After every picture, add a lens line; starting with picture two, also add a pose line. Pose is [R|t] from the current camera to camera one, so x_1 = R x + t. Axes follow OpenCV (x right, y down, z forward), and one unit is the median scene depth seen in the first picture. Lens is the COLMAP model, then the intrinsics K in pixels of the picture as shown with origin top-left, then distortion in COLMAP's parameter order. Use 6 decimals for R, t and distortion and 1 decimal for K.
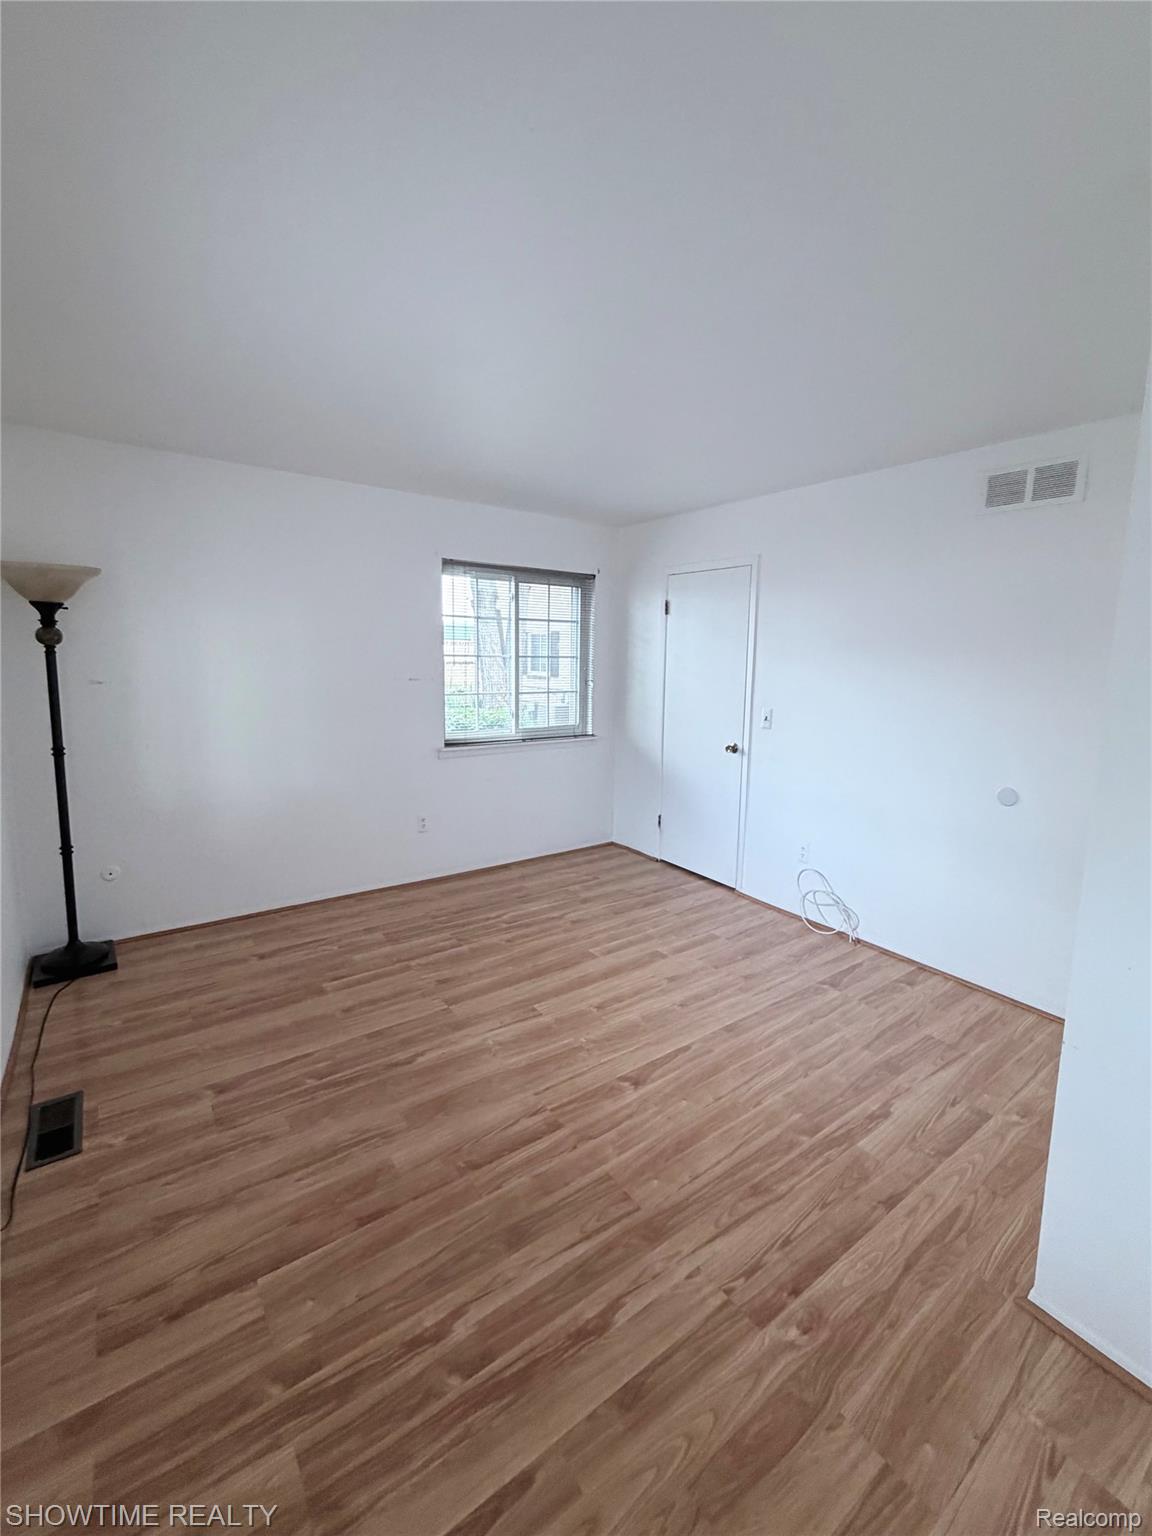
lens RADIAL K [[625.2, 0, 572.1], [0, 625.2, 765.0], [0, 0, 1]] dist [0.000817, -0.000384]
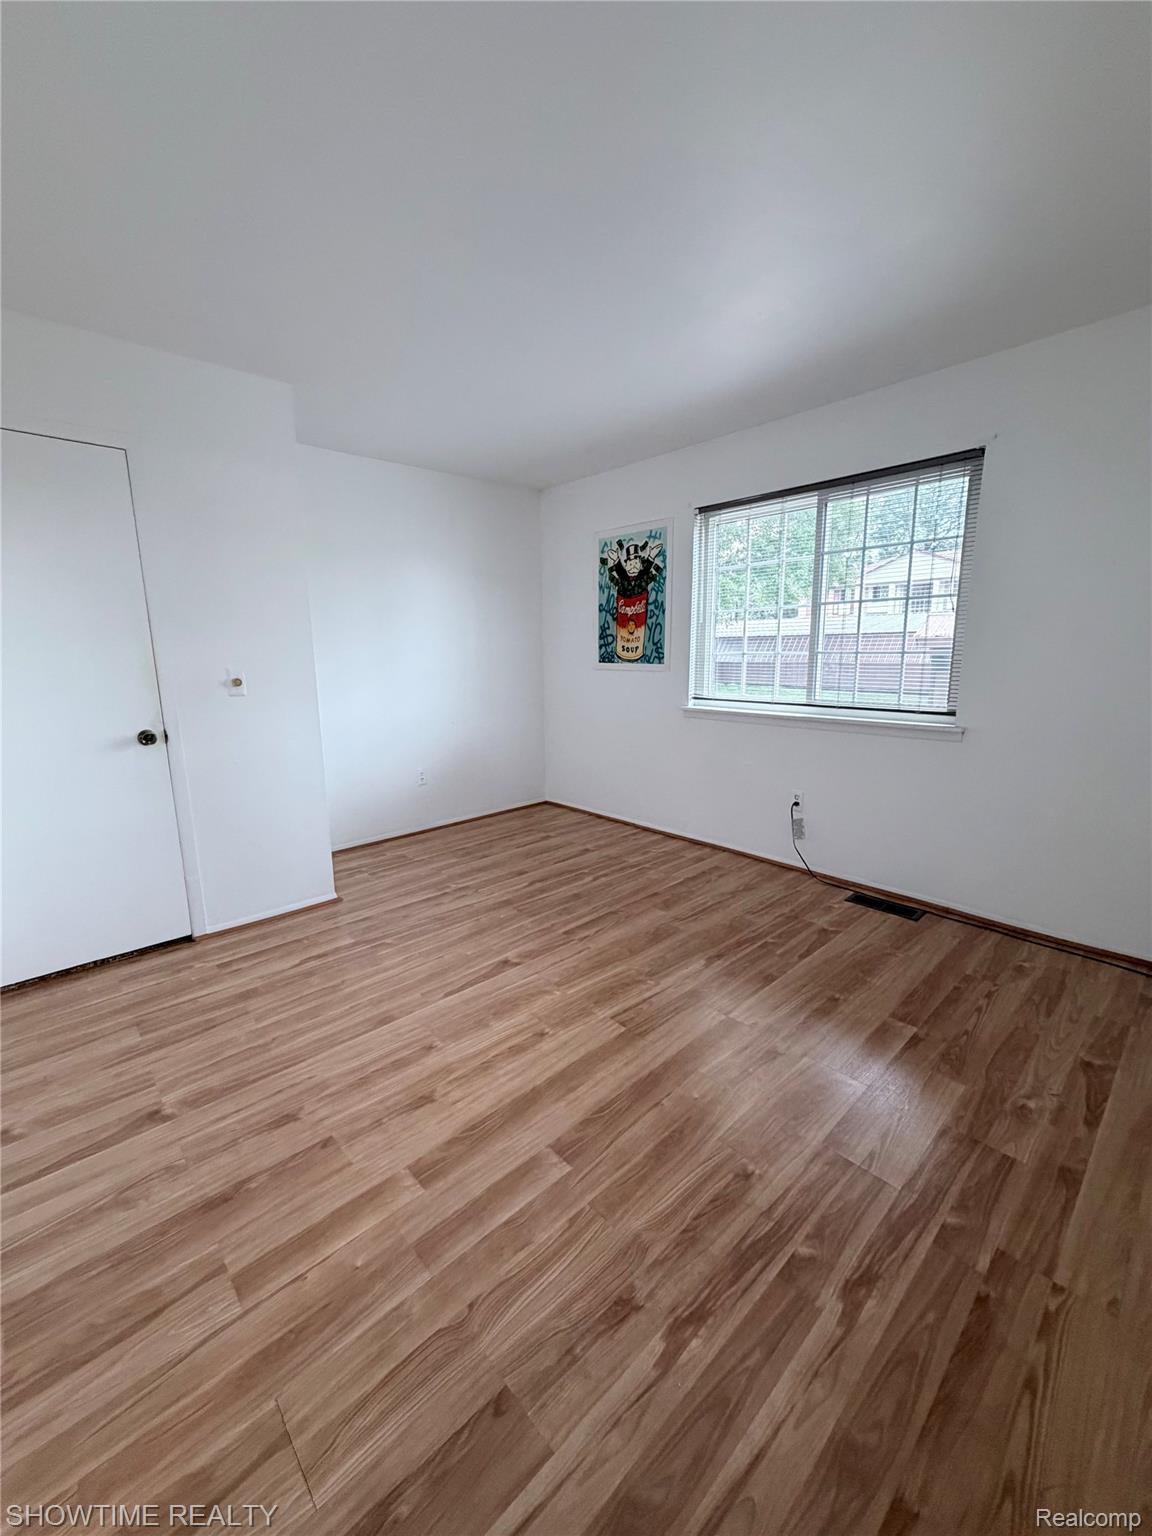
lens RADIAL K [[625.2, 0, 578.4], [0, 625.2, 763.4], [0, 0, 1]] dist [0.000817, -0.000384]
pose [[-0.991487, 0.017771, -0.128984, 0.108778], [-0.027970, 0.938442, 0.344304, -0.230469], [0.127163, 0.344981, -0.929956, 1.907332]]
